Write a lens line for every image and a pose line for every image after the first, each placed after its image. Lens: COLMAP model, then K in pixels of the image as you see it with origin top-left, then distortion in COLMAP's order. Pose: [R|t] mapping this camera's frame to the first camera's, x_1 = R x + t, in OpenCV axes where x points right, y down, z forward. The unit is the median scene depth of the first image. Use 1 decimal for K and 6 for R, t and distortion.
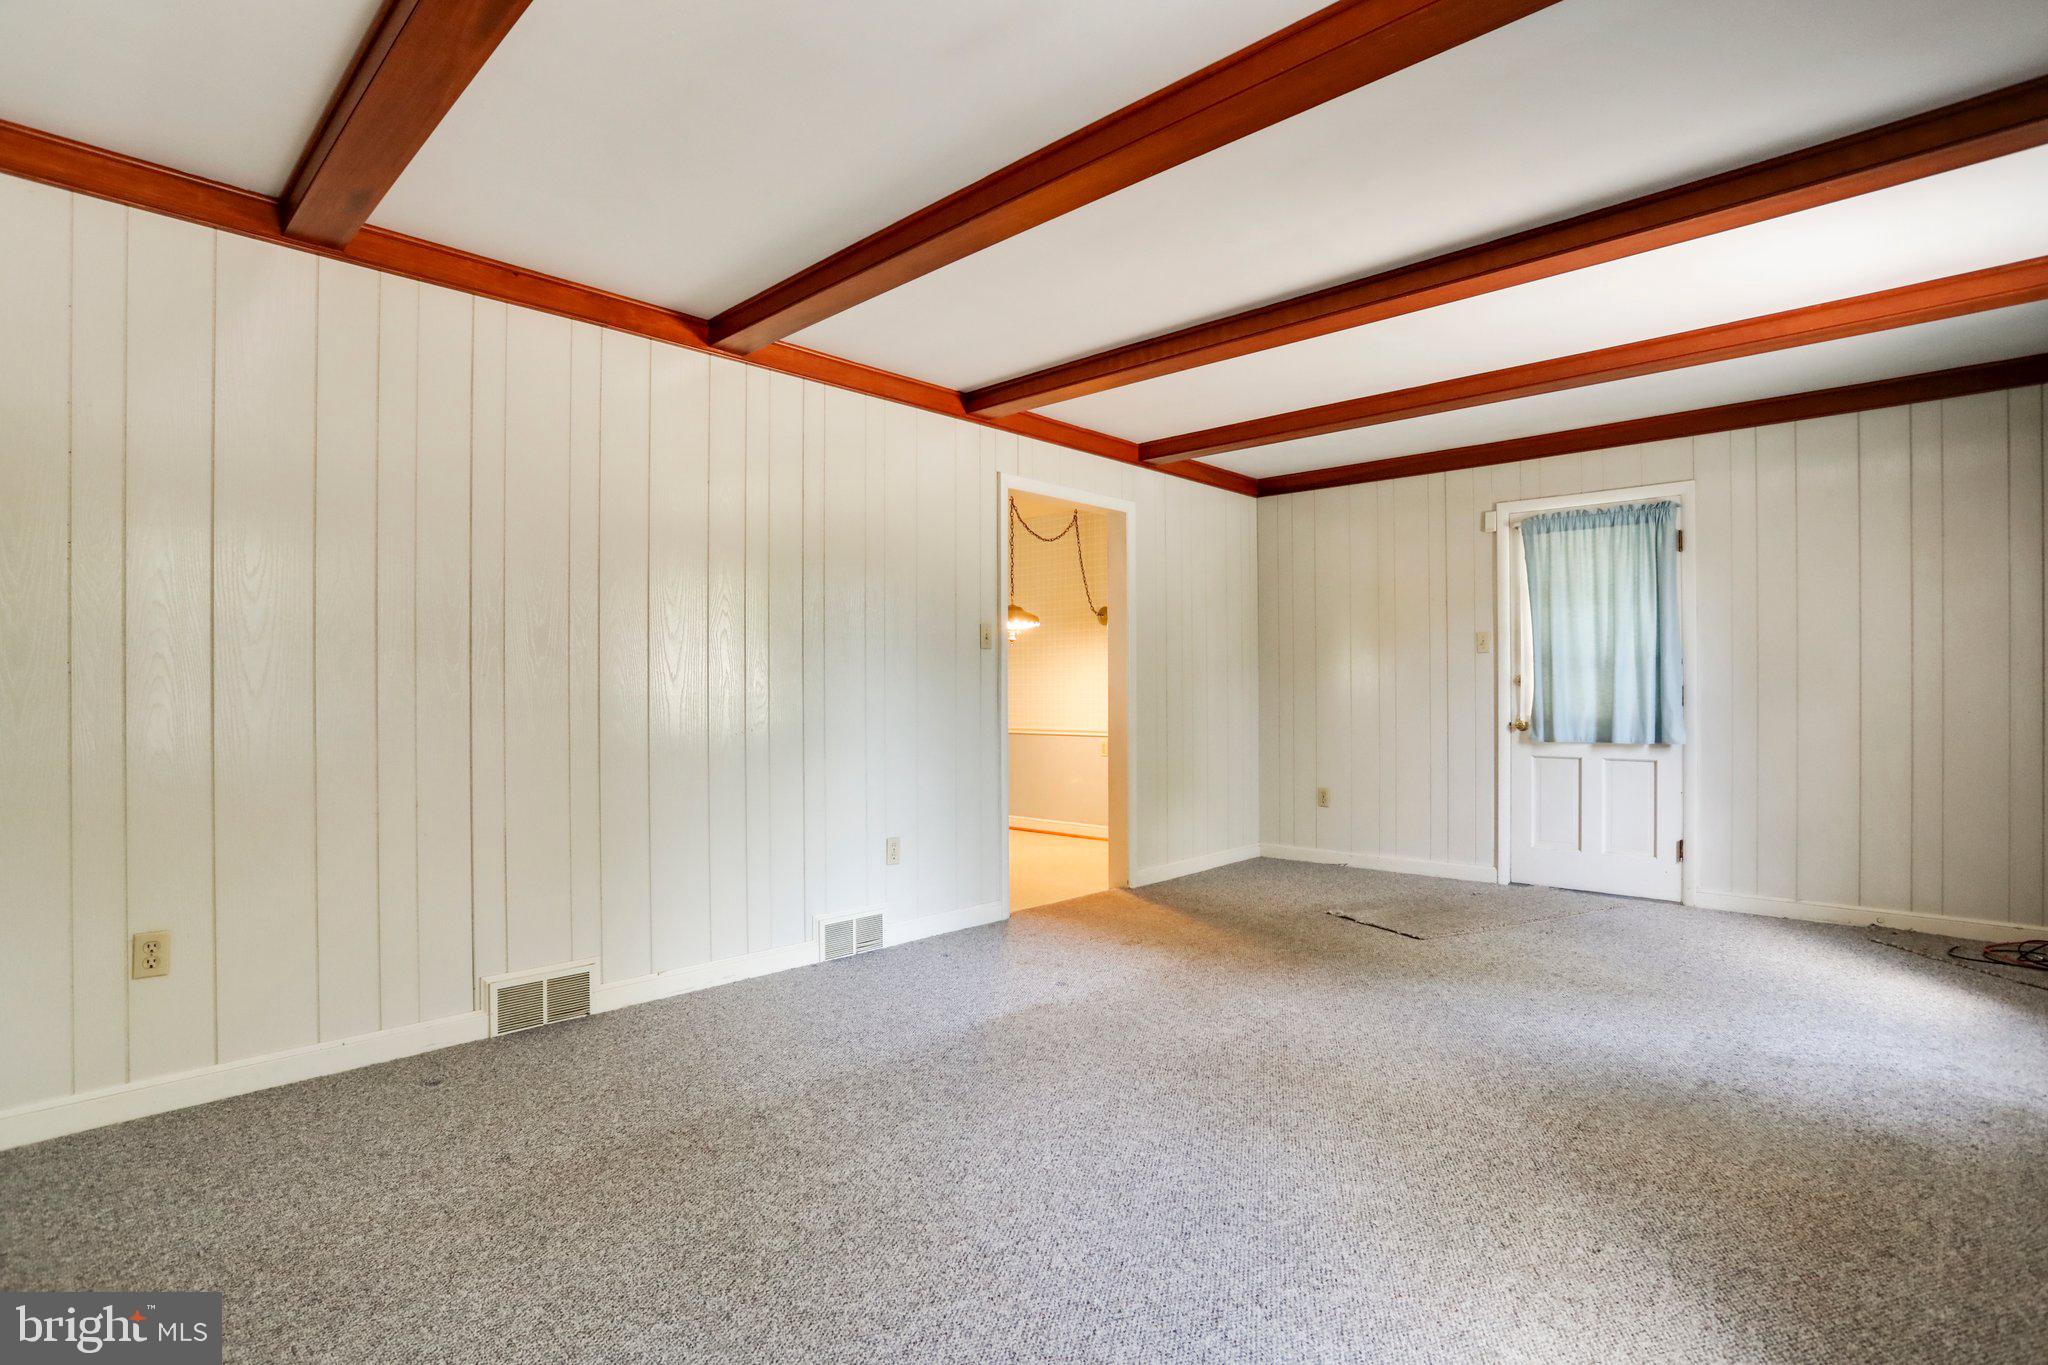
lens RADIAL K [[993.4, 0, 1032.9], [0, 993.4, 680.2], [0, 0, 1]] dist [-0.051283, 0.011981]
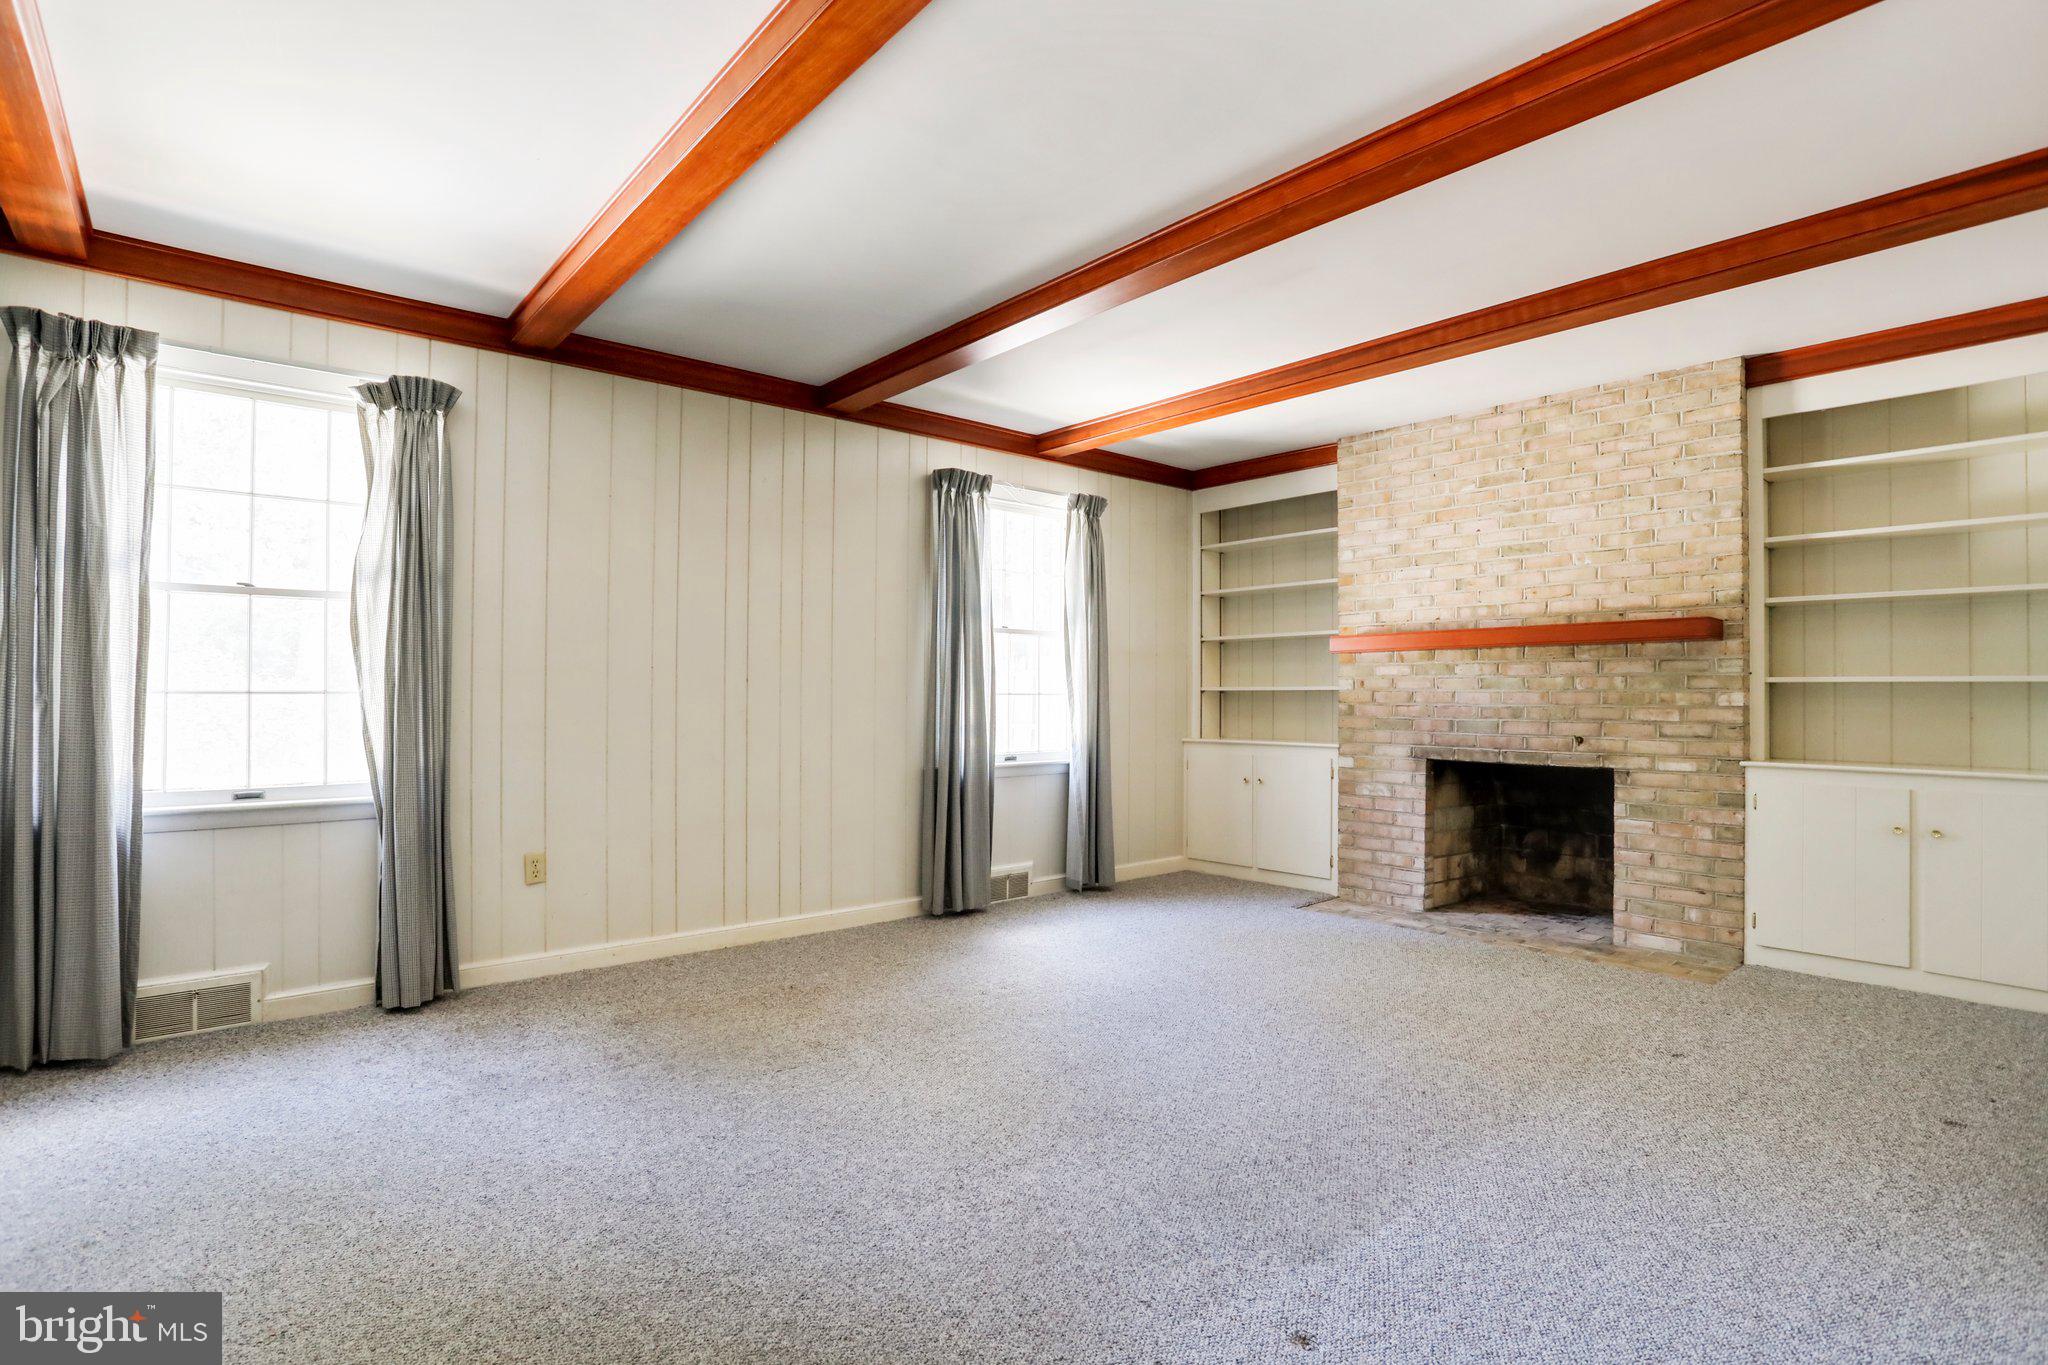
lens RADIAL K [[993.4, 0, 1030.3], [0, 993.4, 680.8], [0, 0, 1]] dist [-0.051283, 0.011981]
pose [[-0.994395, 0.000325, 0.105724, 0.125658], [-0.002308, 0.999690, -0.024778, 0.020872], [-0.105699, -0.024883, -0.994087, 1.739011]]
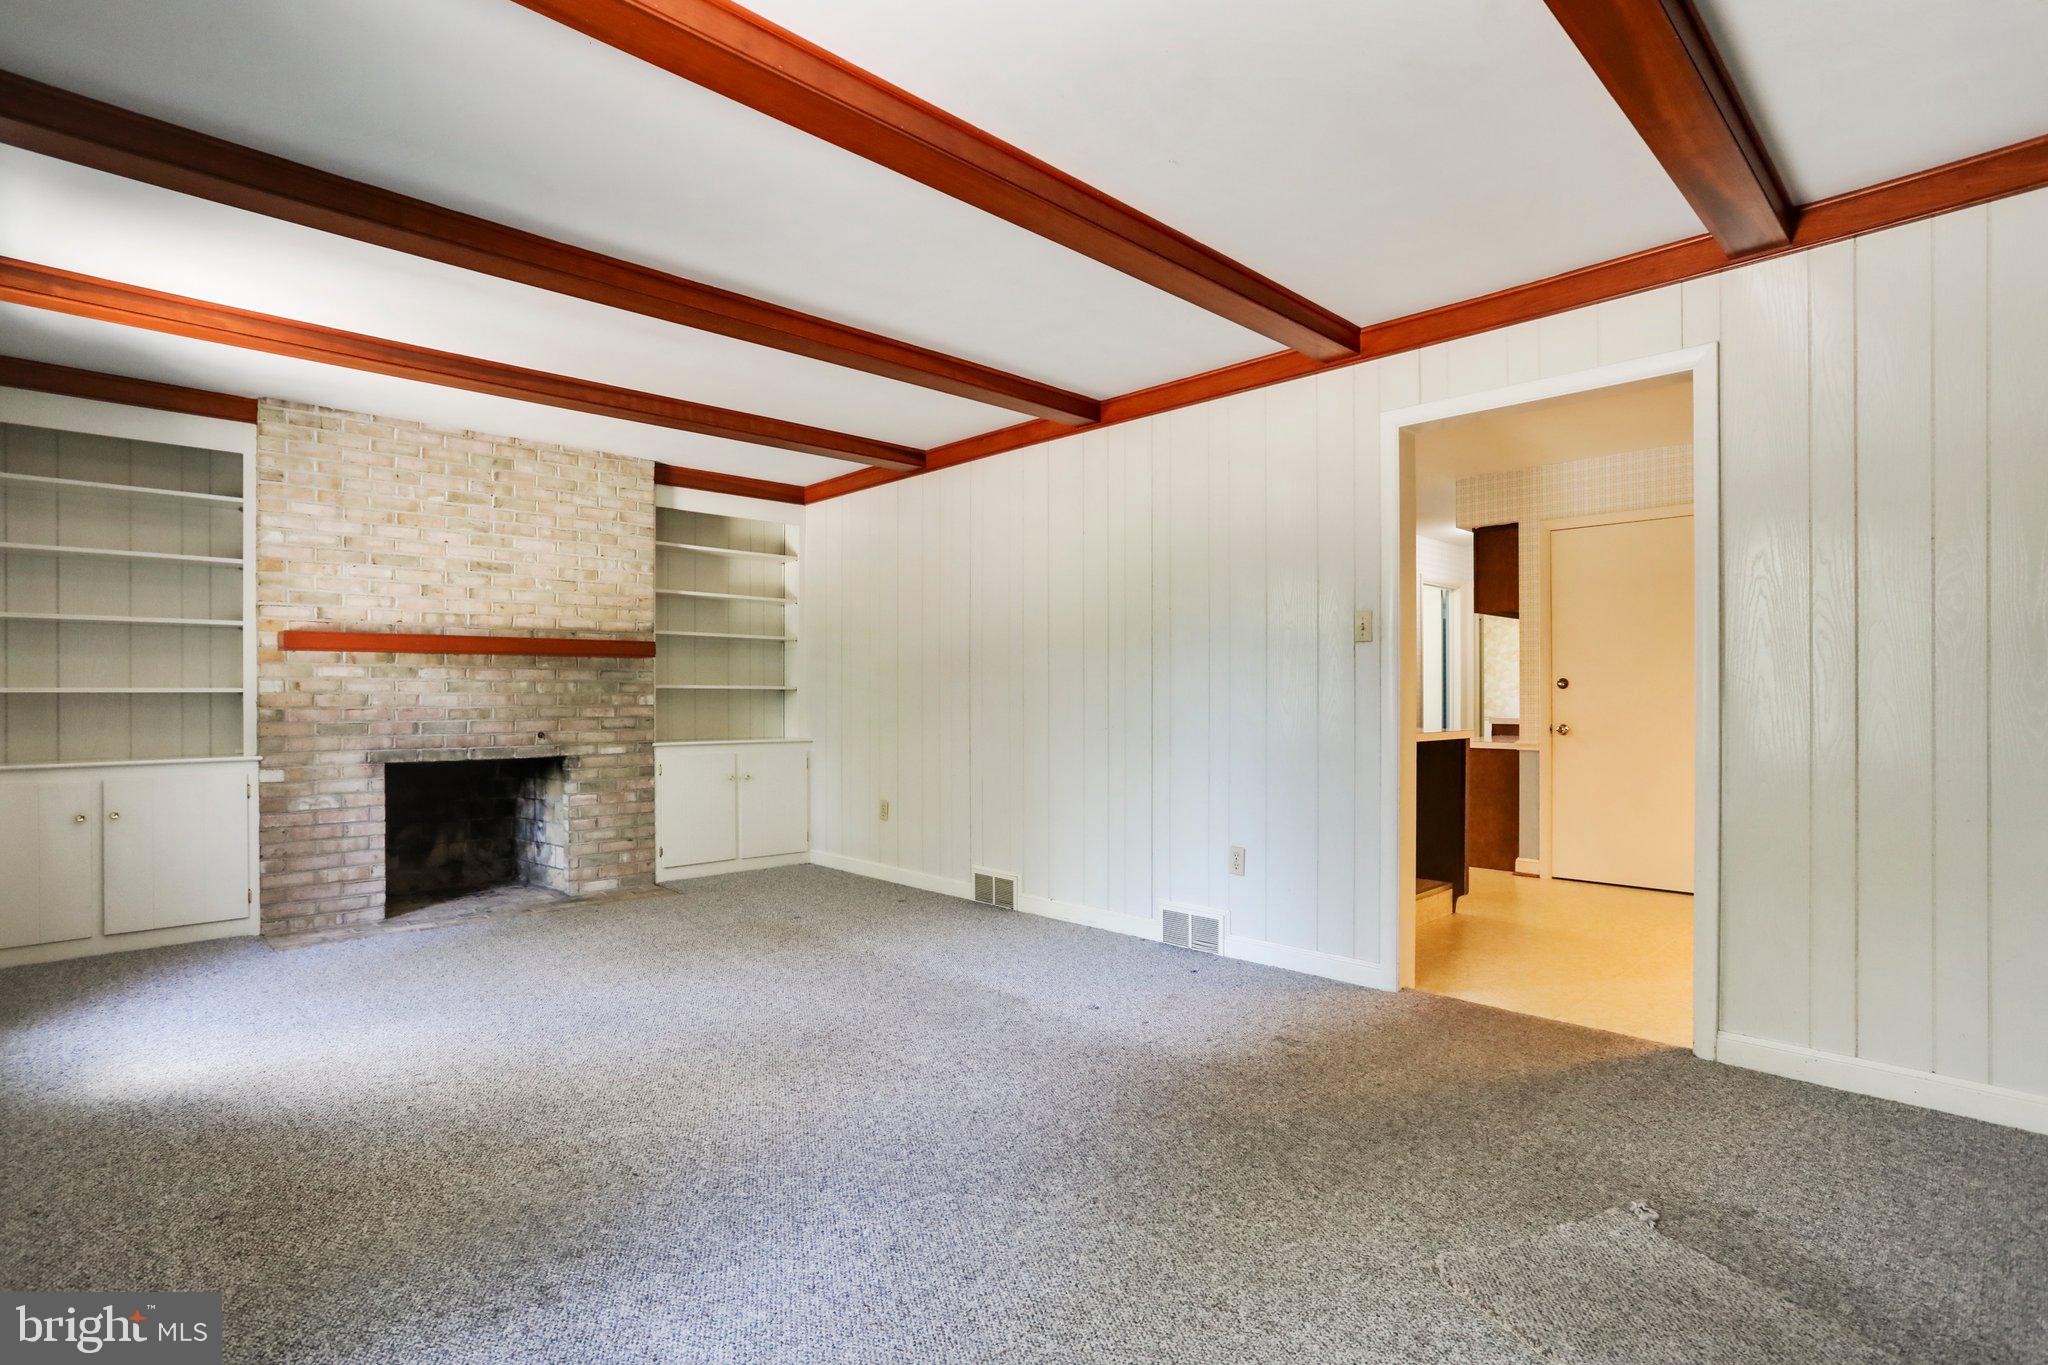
lens RADIAL K [[993.4, 0, 1031.0], [0, 993.4, 692.6], [0, 0, 1]] dist [-0.051283, 0.011981]
pose [[-0.048702, -0.002144, -0.998811, 1.153246], [0.012945, 0.999912, -0.002777, 0.011934], [0.998729, -0.013065, -0.048670, 1.178417]]
